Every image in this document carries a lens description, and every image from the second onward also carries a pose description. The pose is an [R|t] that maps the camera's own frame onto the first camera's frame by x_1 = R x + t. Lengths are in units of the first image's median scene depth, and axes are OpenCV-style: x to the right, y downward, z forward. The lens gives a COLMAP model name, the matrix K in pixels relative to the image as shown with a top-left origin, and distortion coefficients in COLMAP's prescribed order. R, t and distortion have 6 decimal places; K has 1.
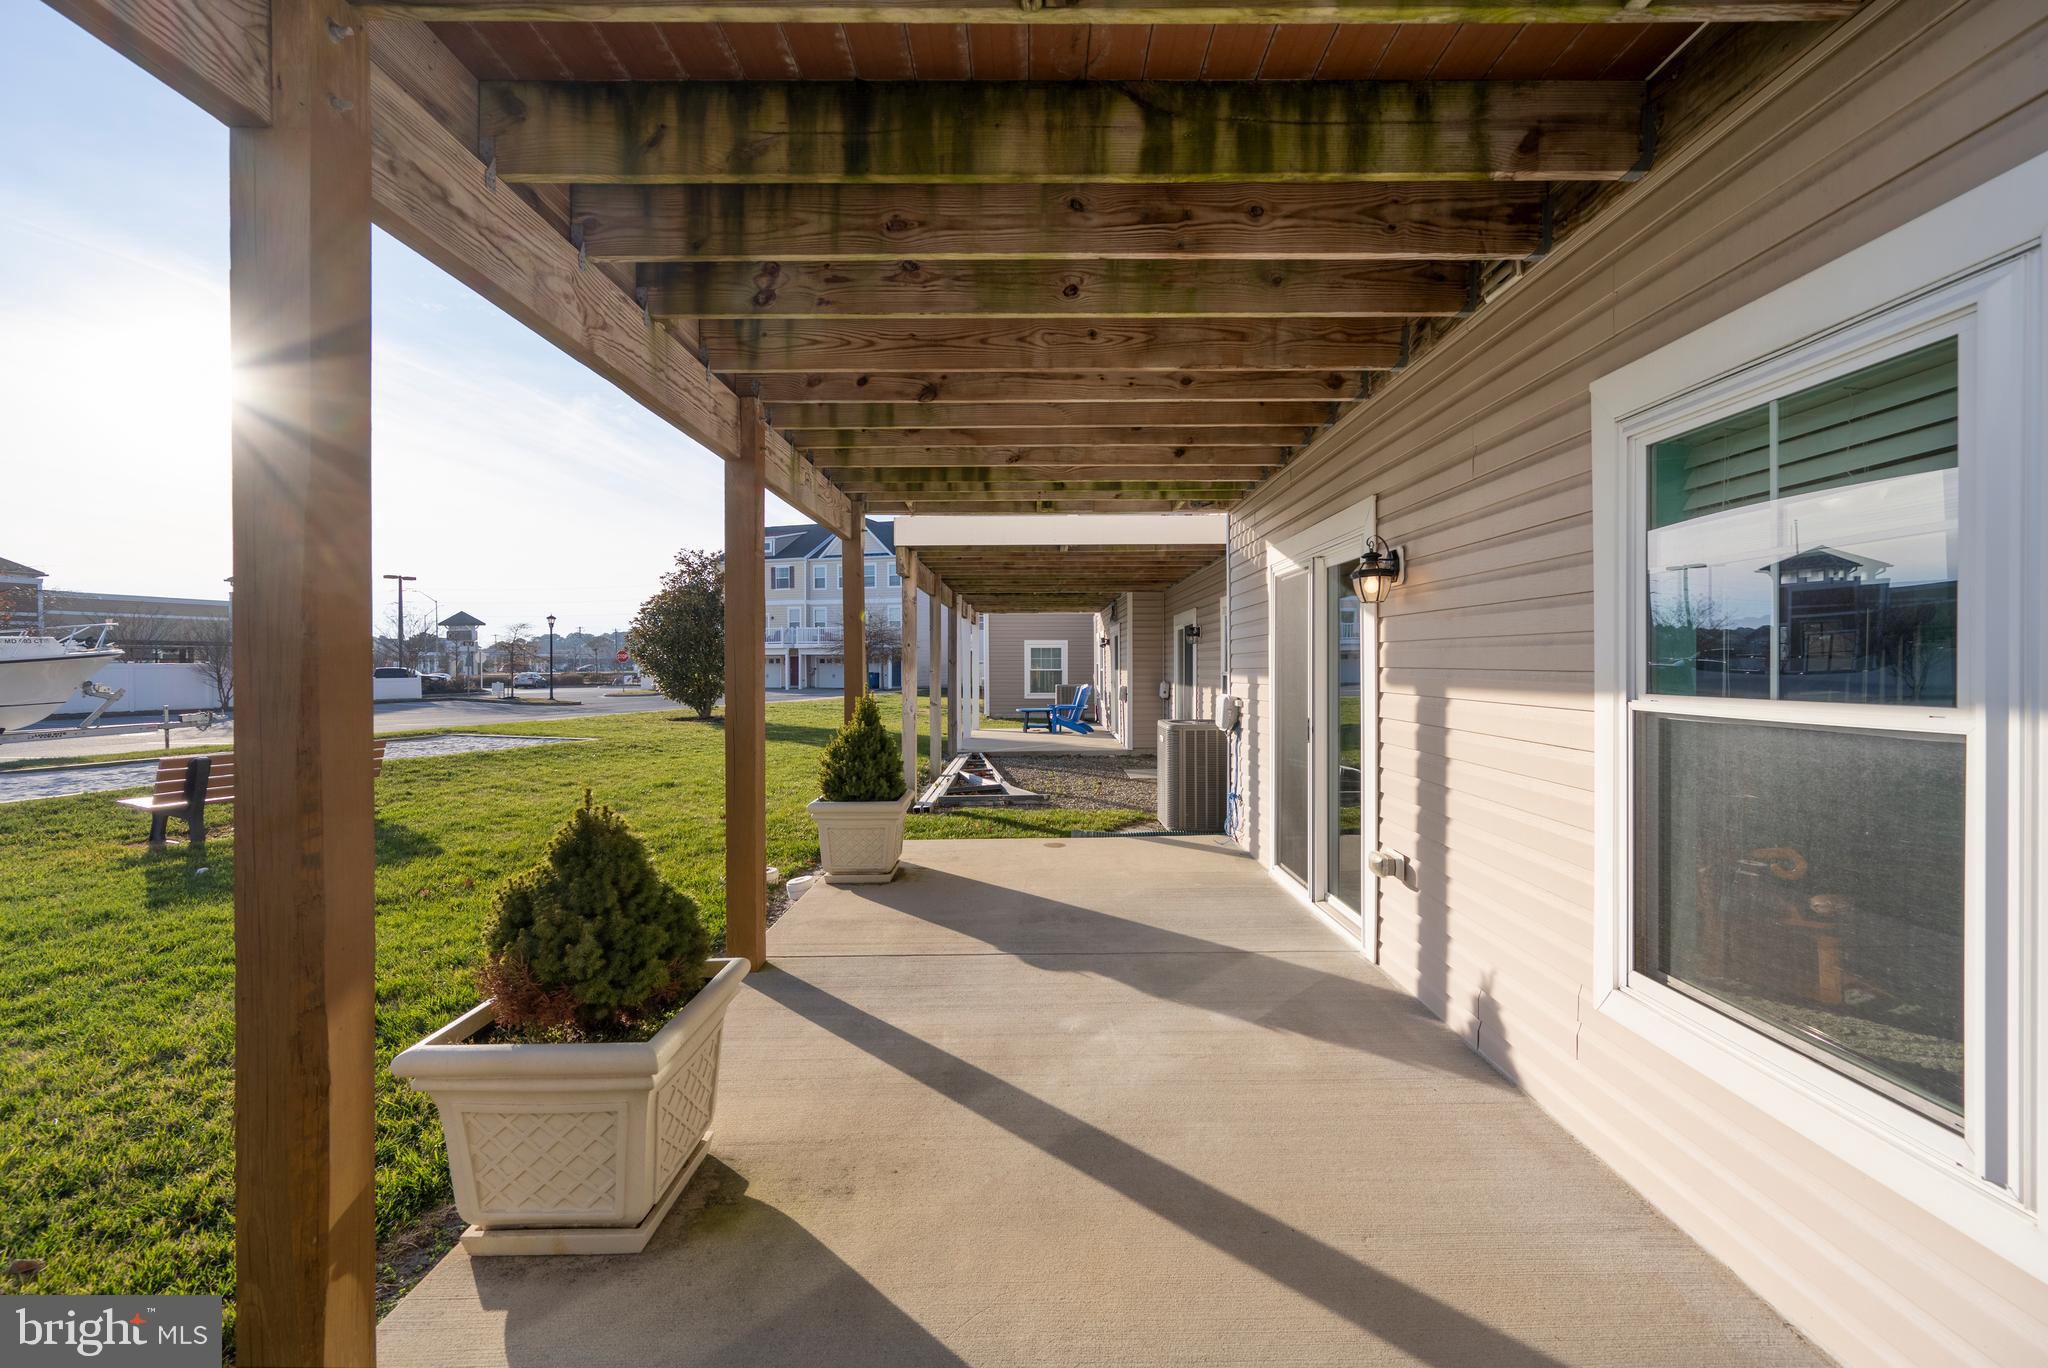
lens RADIAL K [[829.7, 0, 1023.0], [0, 829.7, 671.3], [0, 0, 1]] dist [0.001490, 0.000885]
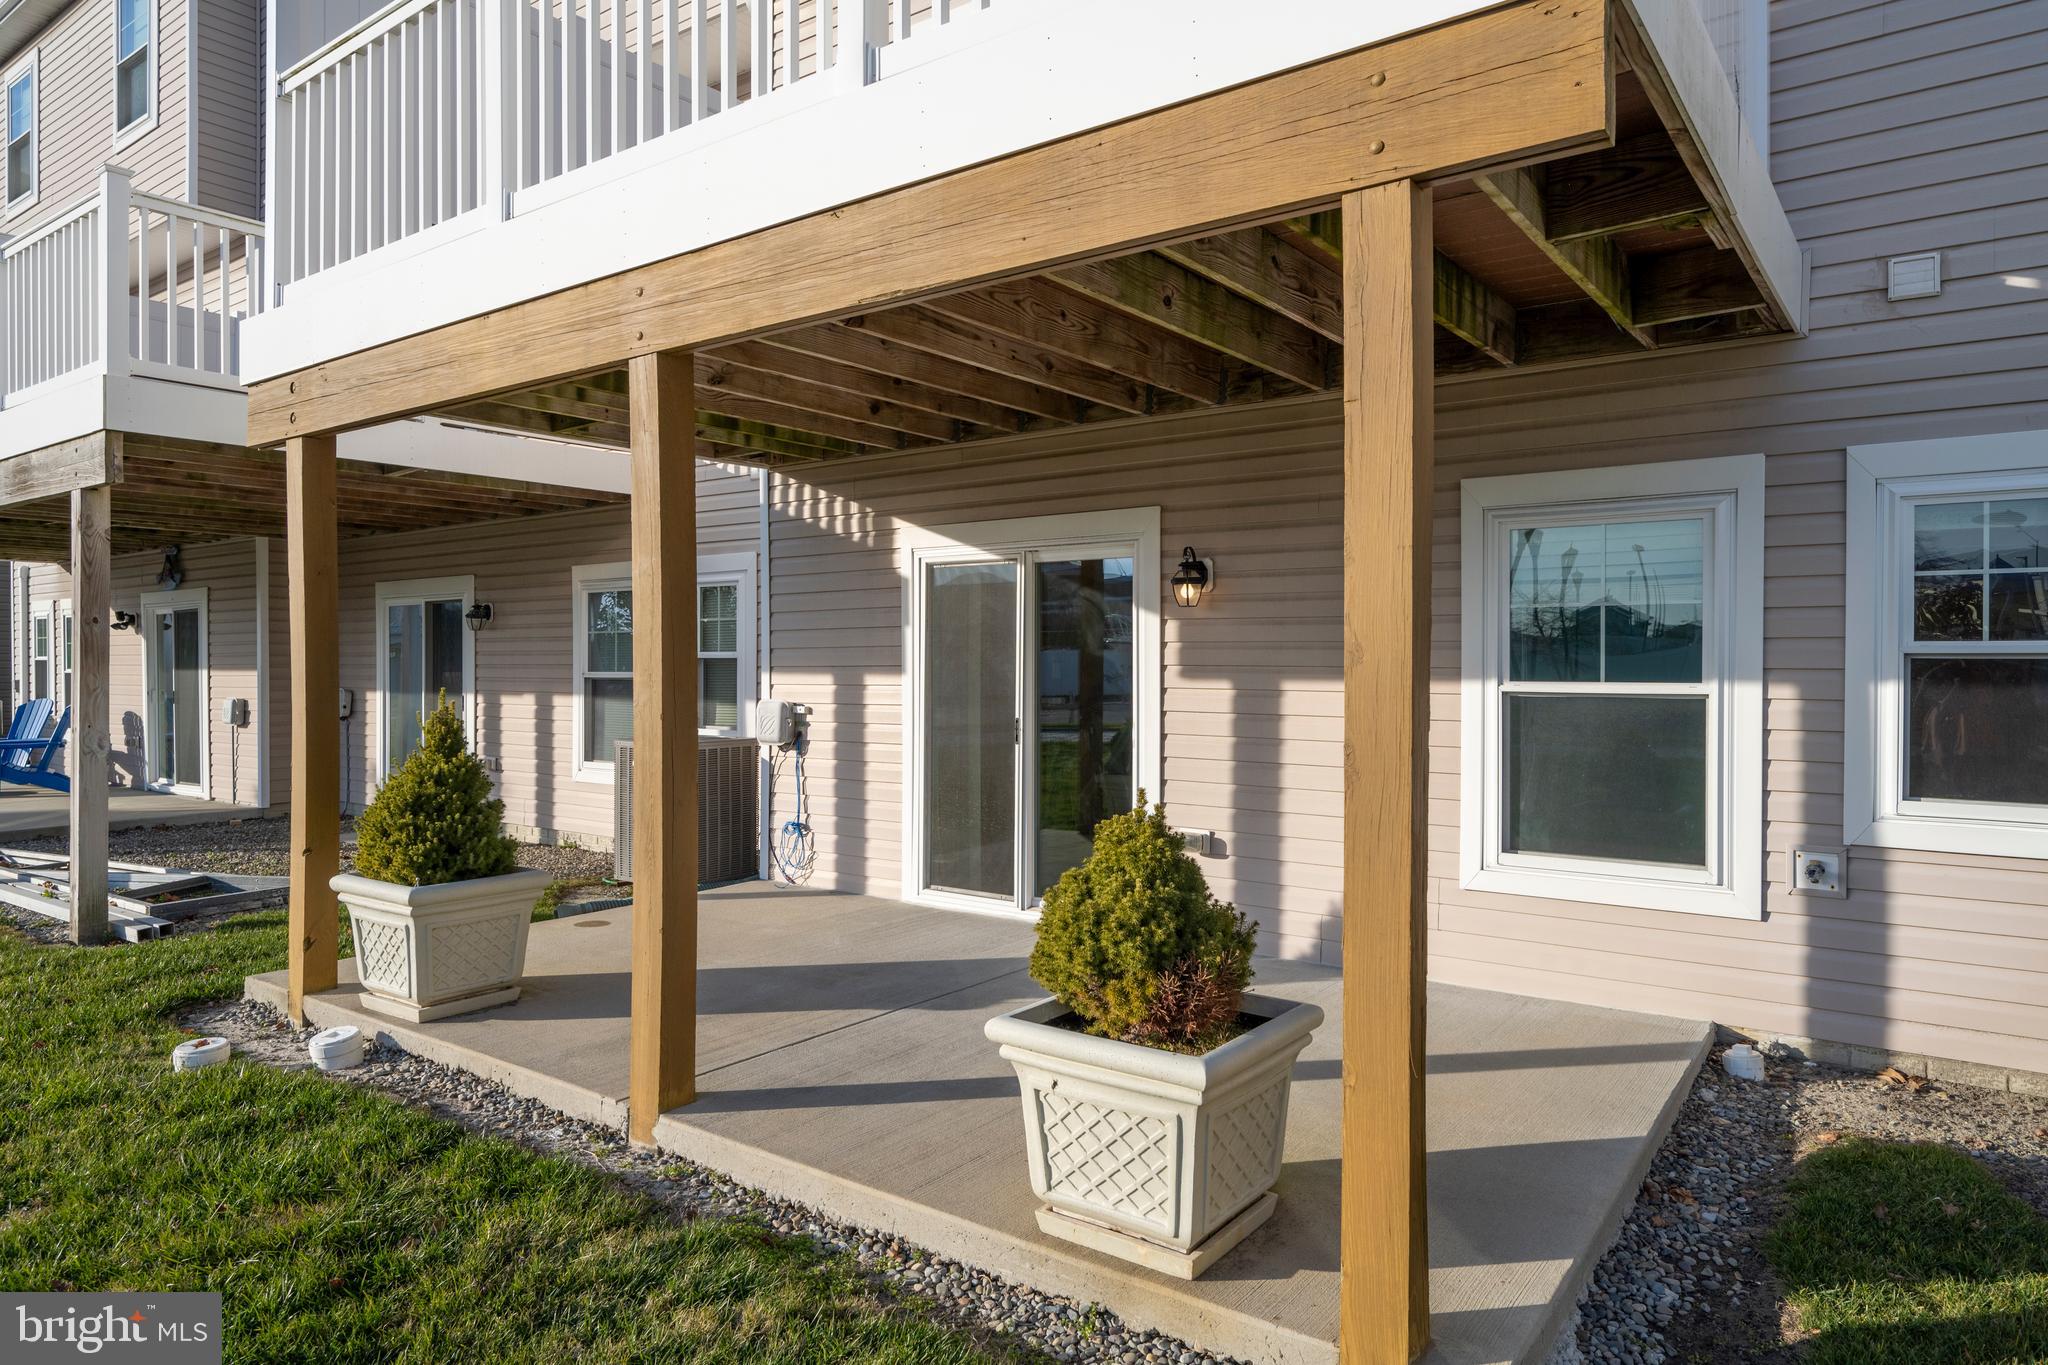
lens RADIAL K [[1254.5, 0, 1019.8], [0, 1254.5, 679.5], [0, 0, 1]] dist [0.004528, 0.002382]
pose [[0.601087, -0.007307, 0.799150, -0.832928], [0.003125, 0.999972, 0.006793, 0.001636], [-0.799178, -0.001585, 0.601093, 0.130363]]
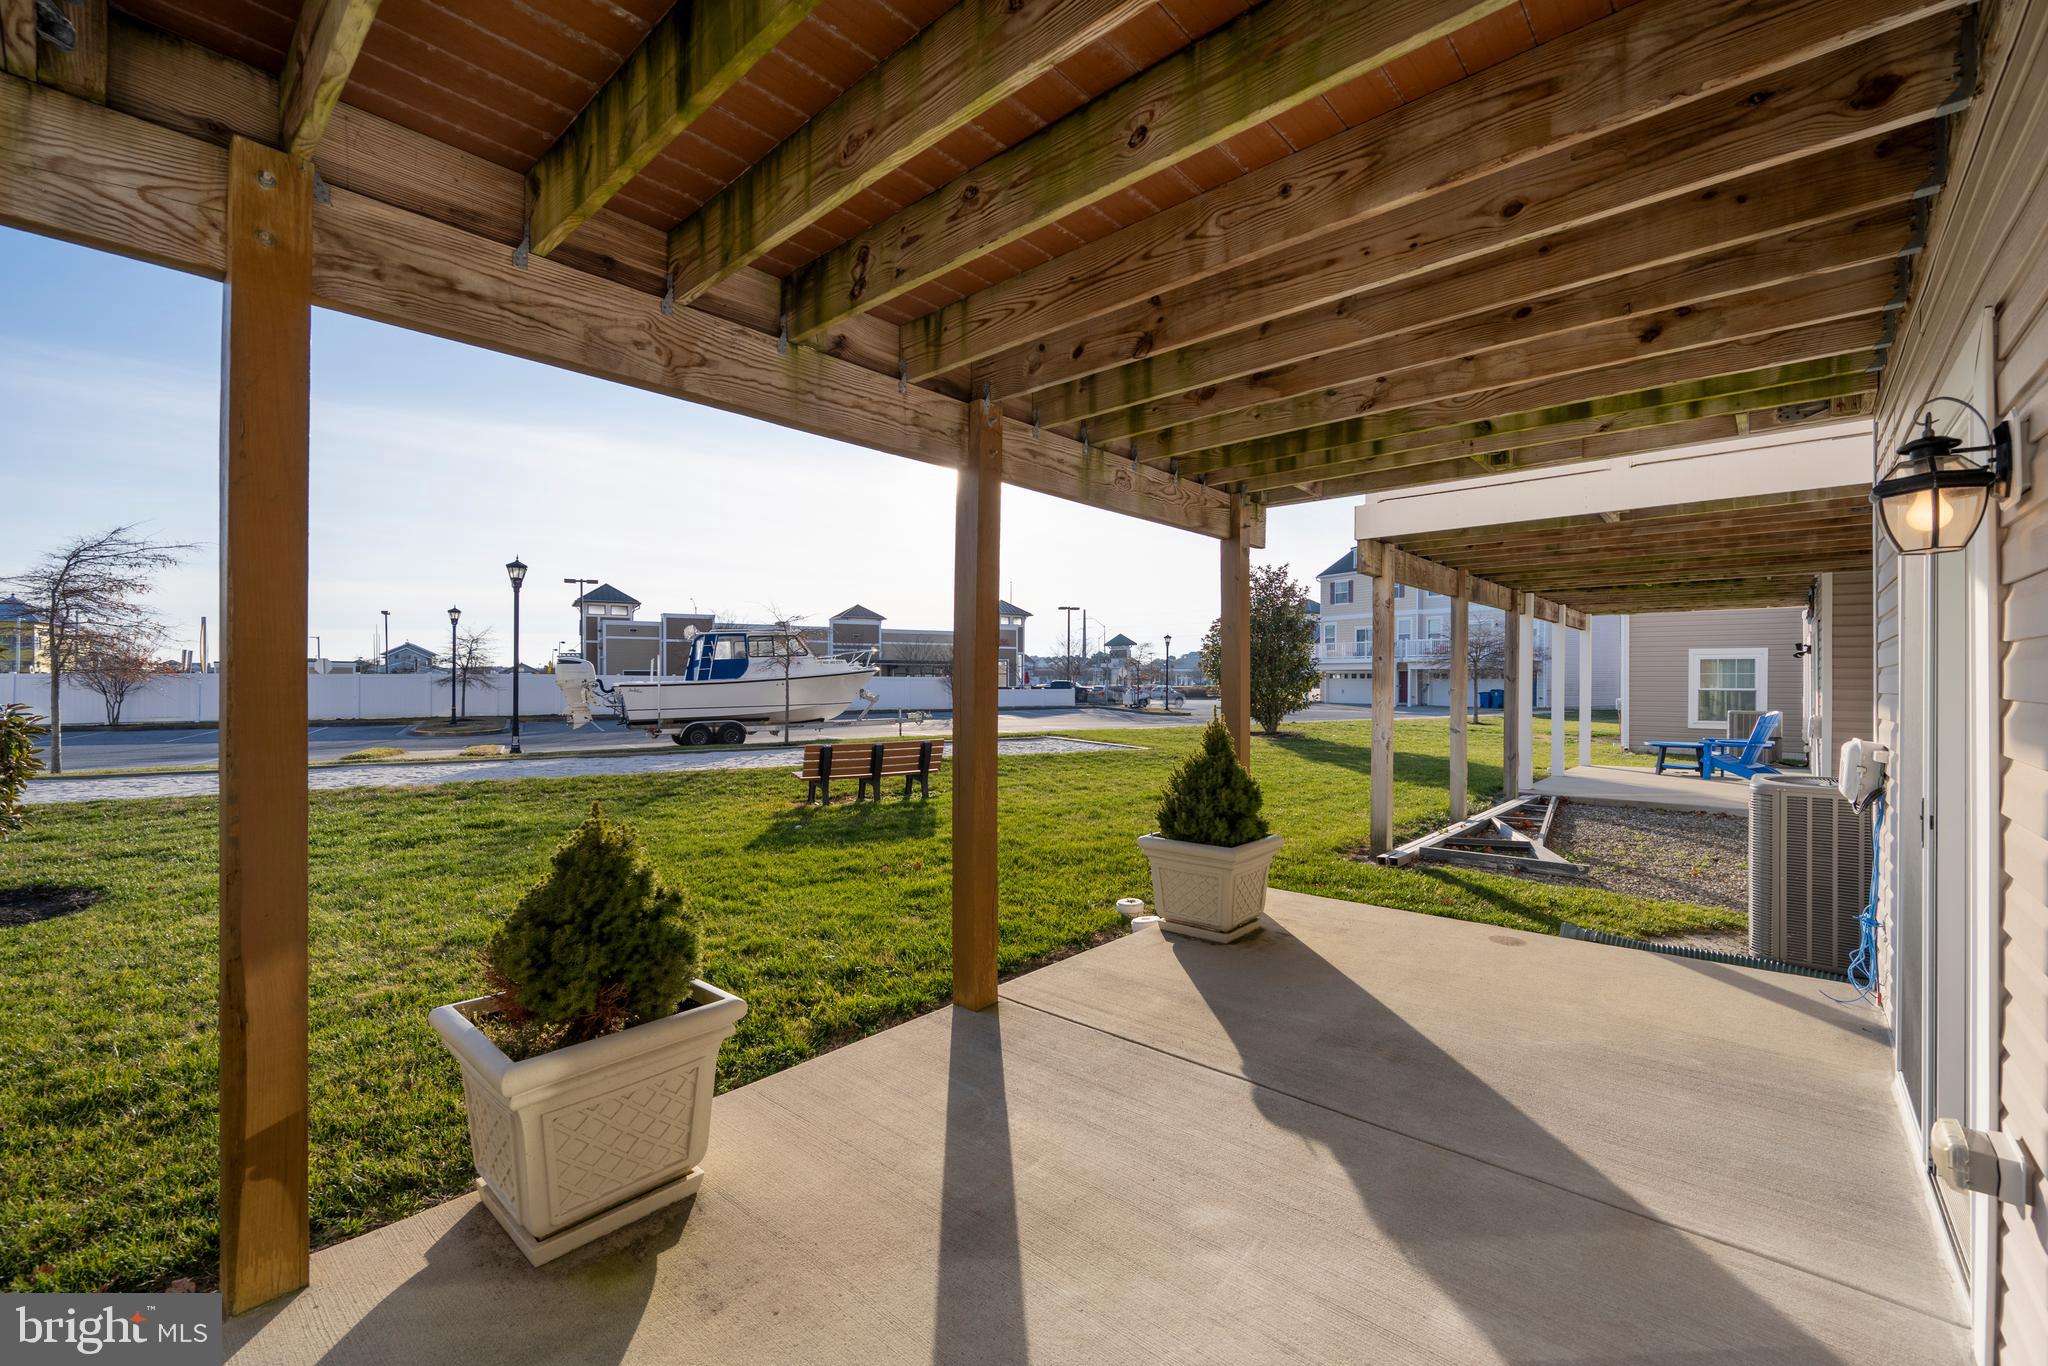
lens RADIAL K [[829.7, 0, 1014.5], [0, 829.7, 682.8], [0, 0, 1]] dist [0.001490, 0.000885]
pose [[0.741786, 0.006810, -0.670602, 0.280284], [-0.009088, 0.999959, 0.000101, -0.007904], [0.670575, 0.006019, 0.741817, 0.275148]]
